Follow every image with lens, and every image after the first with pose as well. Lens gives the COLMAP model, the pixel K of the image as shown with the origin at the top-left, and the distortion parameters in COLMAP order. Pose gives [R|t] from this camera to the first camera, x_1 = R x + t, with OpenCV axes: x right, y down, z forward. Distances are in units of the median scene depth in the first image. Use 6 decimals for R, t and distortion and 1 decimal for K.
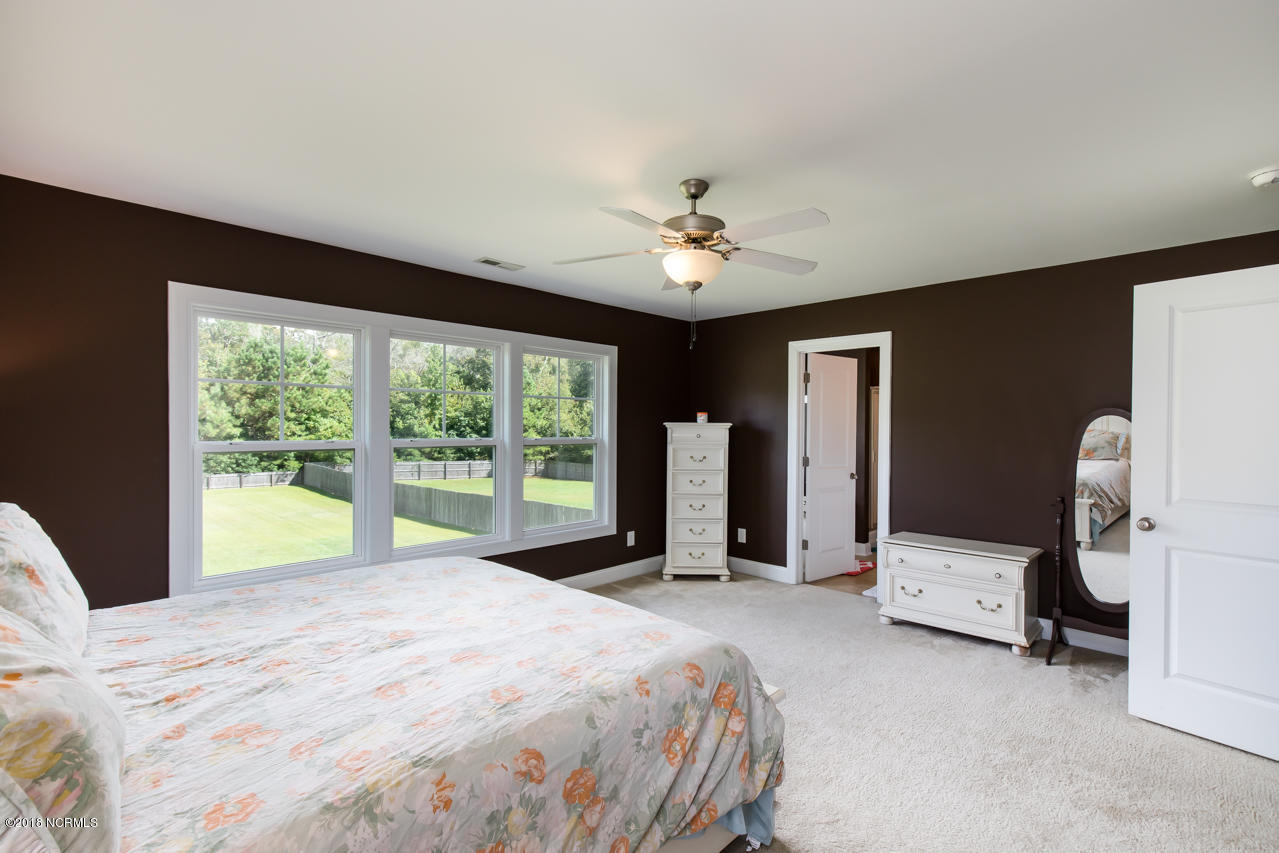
lens RADIAL K [[574.4, 0, 648.4], [0, 574.4, 430.4], [0, 0, 1]] dist [0.016000, -0.010377]
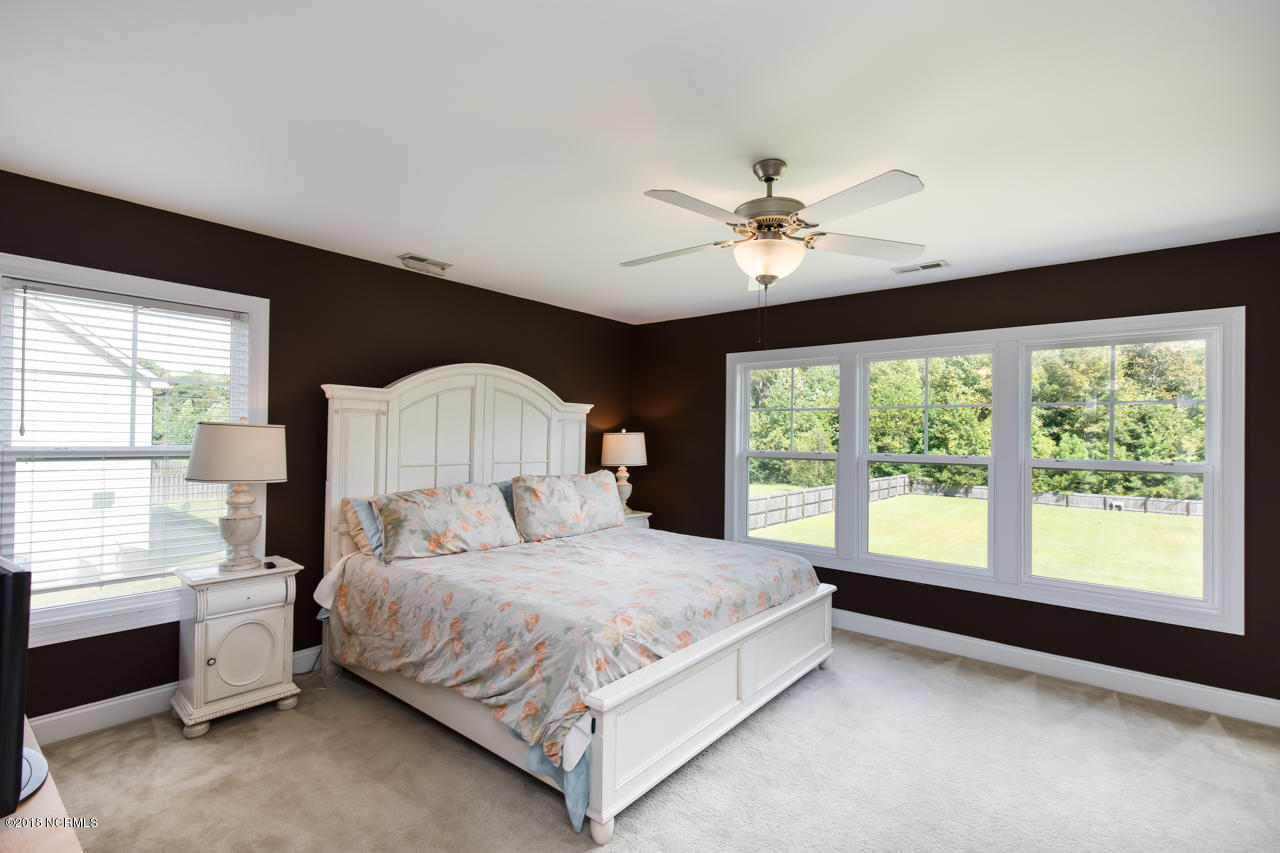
lens RADIAL K [[574.8, 0, 648.9], [0, 574.8, 430.4], [0, 0, 1]] dist [0.016000, -0.010377]
pose [[0.093988, -0.011785, -0.995504, 1.347587], [-0.023414, 0.999627, -0.014044, -0.005752], [0.995298, 0.024628, 0.093677, 1.064751]]
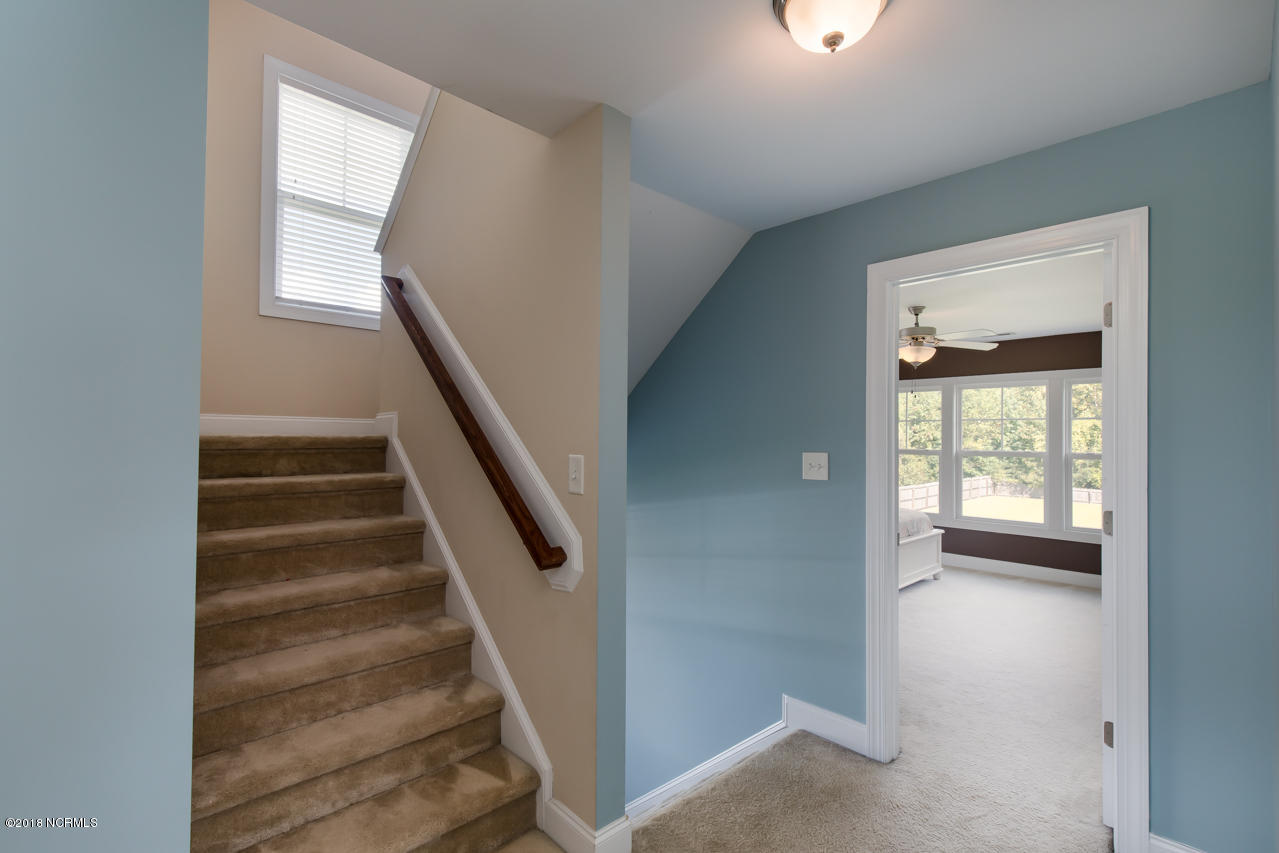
lens RADIAL K [[574.4, 0, 648.4], [0, 574.4, 430.4], [0, 0, 1]] dist [0.016000, -0.010377]
pose [[-0.019588, -0.014125, -0.999708, 2.711851], [-0.021620, 0.999672, -0.013700, -0.003374], [0.999574, 0.021345, -0.019887, 0.295735]]
